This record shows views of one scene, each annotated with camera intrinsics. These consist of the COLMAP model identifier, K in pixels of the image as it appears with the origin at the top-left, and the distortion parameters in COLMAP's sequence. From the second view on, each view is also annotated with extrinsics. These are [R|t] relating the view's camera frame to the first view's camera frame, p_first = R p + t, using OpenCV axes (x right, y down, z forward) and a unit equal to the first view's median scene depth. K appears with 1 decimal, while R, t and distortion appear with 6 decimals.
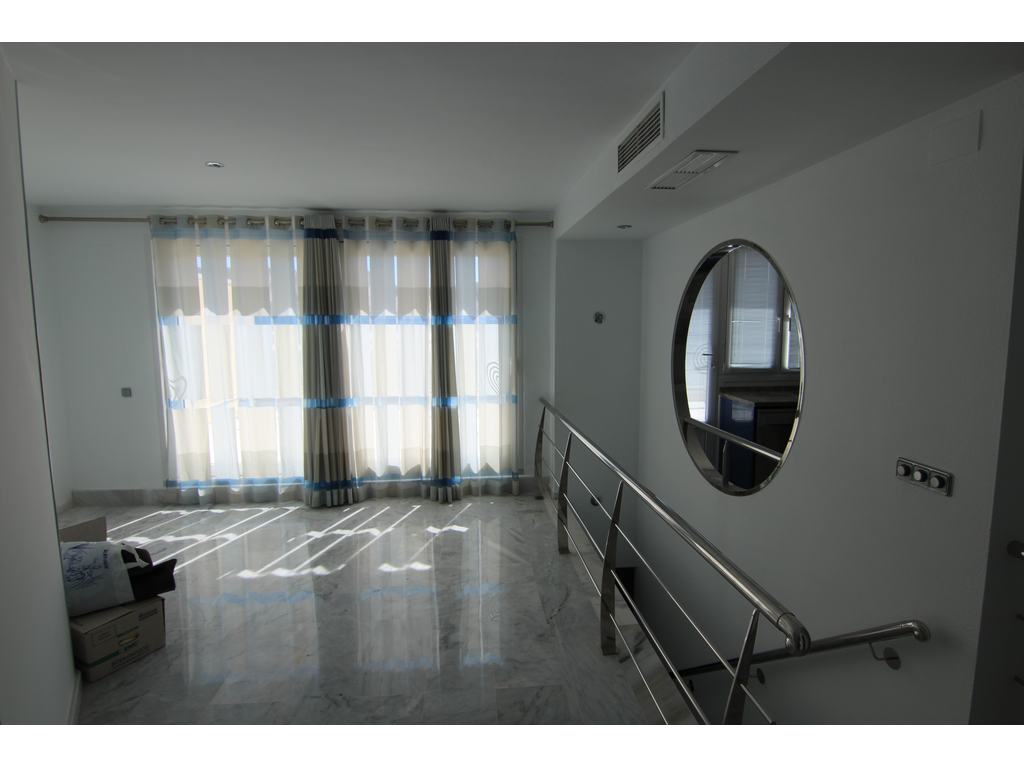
lens RADIAL K [[519.8, 0, 511.7], [0, 519.8, 379.4], [0, 0, 1]] dist [-0.001197, -0.012923]
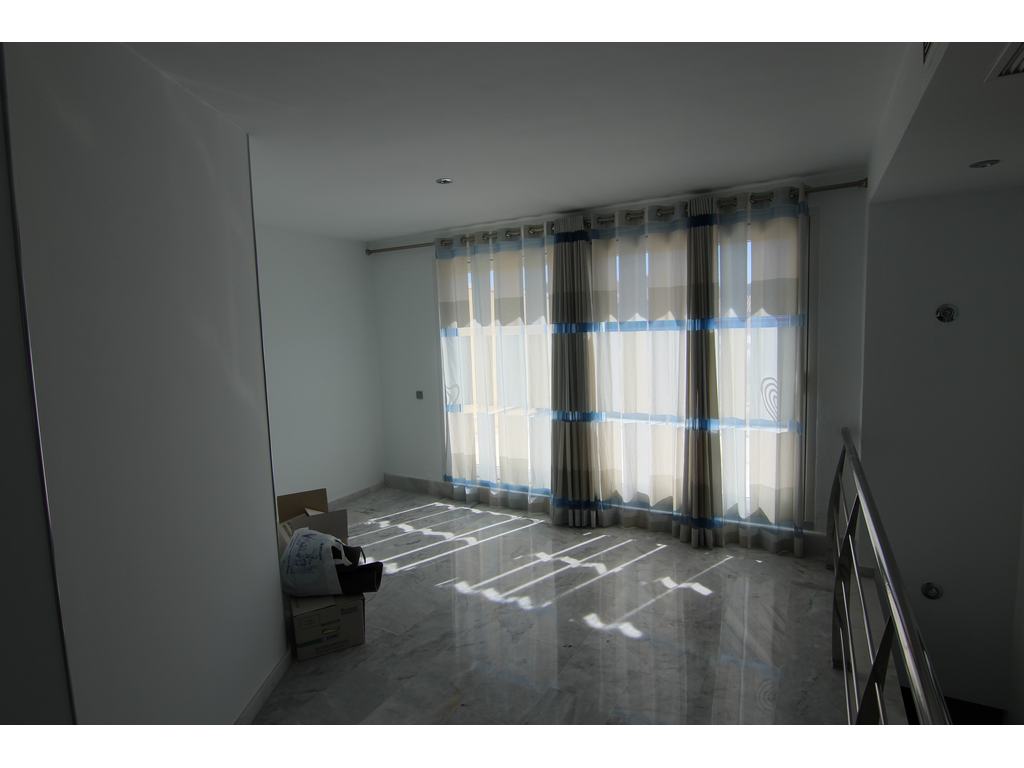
lens RADIAL K [[519.8, 0, 523.4], [0, 519.8, 376.2], [0, 0, 1]] dist [-0.001197, -0.012923]
pose [[0.819721, 0.026497, -0.572150, 0.107014], [-0.032353, 0.999476, -0.000066, -0.023424], [0.571848, 0.018565, 0.820149, 0.172334]]
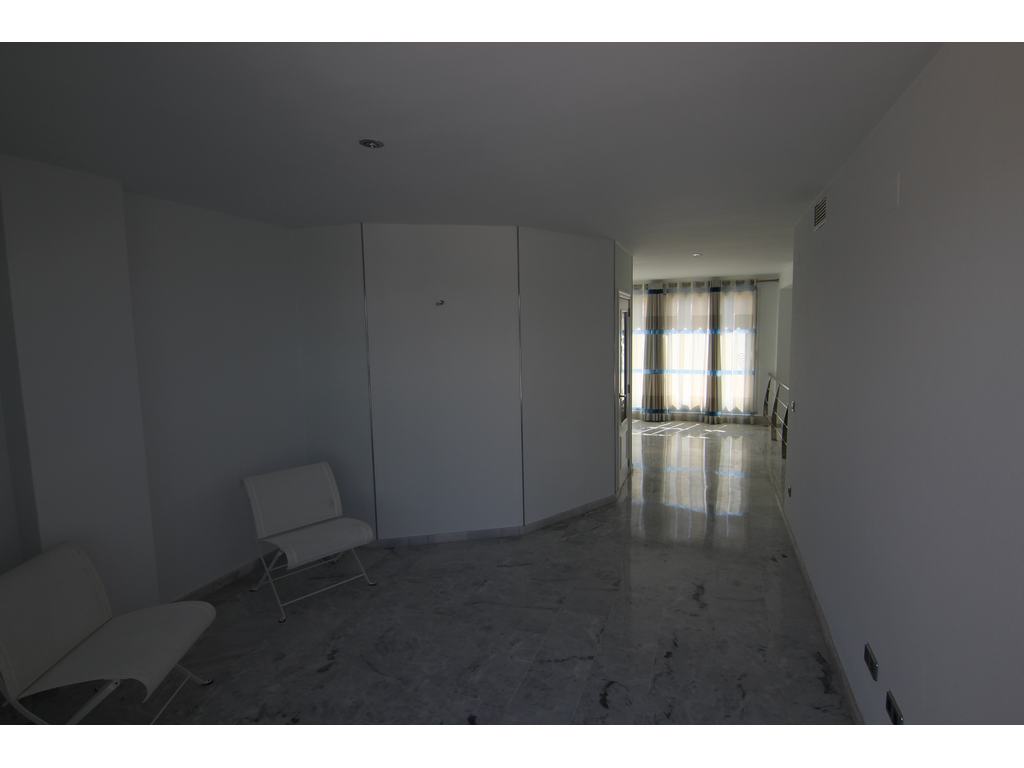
lens RADIAL K [[519.8, 0, 517.6], [0, 519.8, 382.2], [0, 0, 1]] dist [-0.001197, -0.012923]
pose [[0.900582, 0.032405, -0.433478, 0.054982], [-0.042349, 0.999014, -0.013303, 0.137311], [0.432619, 0.030337, 0.901066, -1.106954]]
